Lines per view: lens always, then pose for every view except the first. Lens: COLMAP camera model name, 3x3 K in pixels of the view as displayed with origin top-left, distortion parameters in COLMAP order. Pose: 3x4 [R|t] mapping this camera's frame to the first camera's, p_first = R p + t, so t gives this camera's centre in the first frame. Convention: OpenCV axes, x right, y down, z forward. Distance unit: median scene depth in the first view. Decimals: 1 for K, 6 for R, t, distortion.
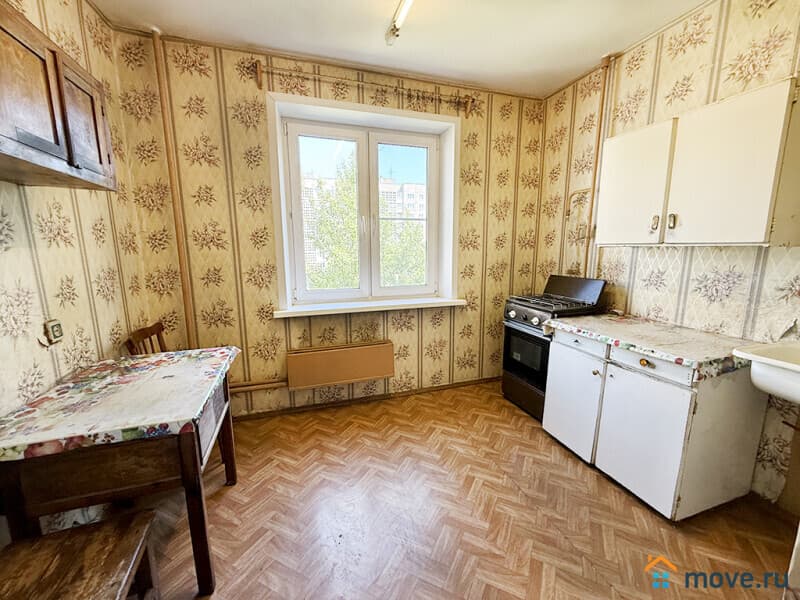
lens RADIAL K [[318.1, 0, 396.1], [0, 318.1, 300.3], [0, 0, 1]] dist [-0.001111, -0.000668]
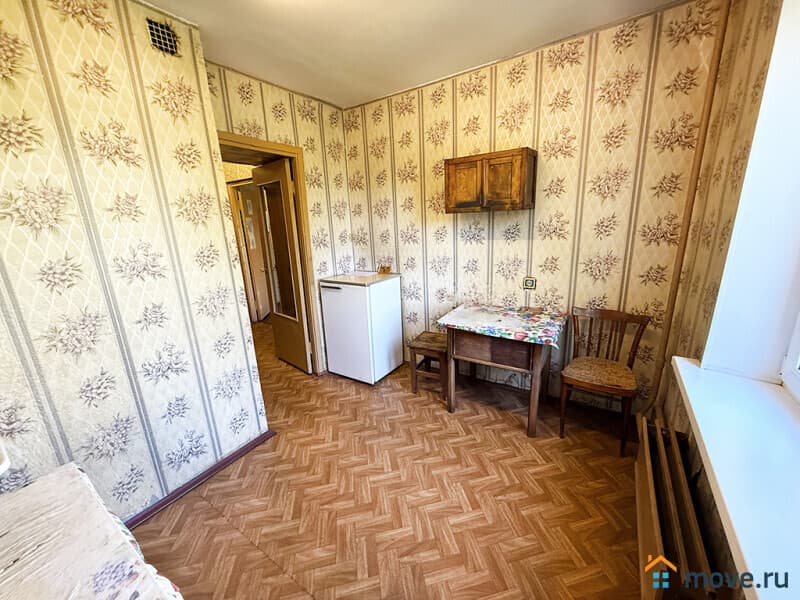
lens RADIAL K [[318.1, 0, 396.3], [0, 318.1, 301.0], [0, 0, 1]] dist [-0.001111, -0.000668]
pose [[-0.786980, 0.197662, -0.584458, 0.514598], [-0.045580, 0.926077, 0.374571, -0.346974], [0.615292, 0.321420, -0.719795, 1.384662]]
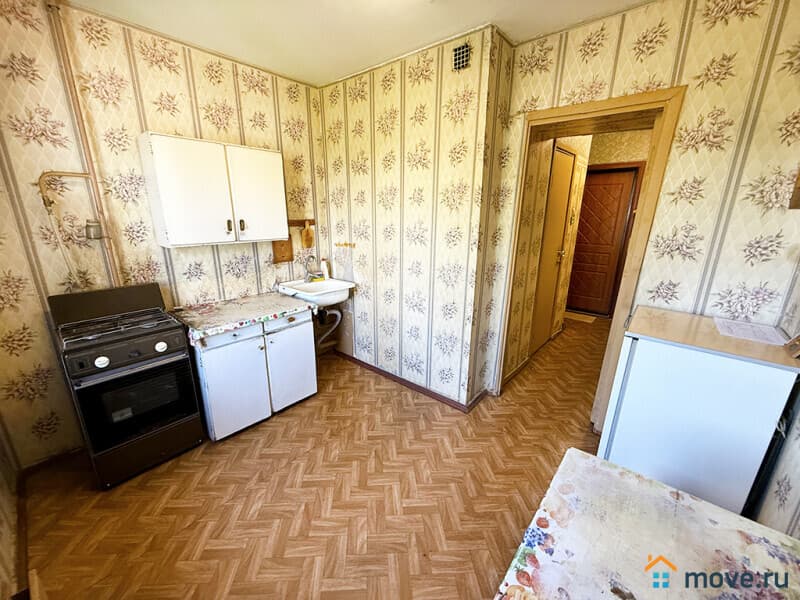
lens RADIAL K [[318.1, 0, 399.2], [0, 318.1, 299.7], [0, 0, 1]] dist [-0.001111, -0.000668]
pose [[-0.513943, -0.227051, 0.827230, -0.627736], [0.140922, 0.928887, 0.342506, -0.293985], [-0.846170, 0.292603, -0.445399, 1.028170]]
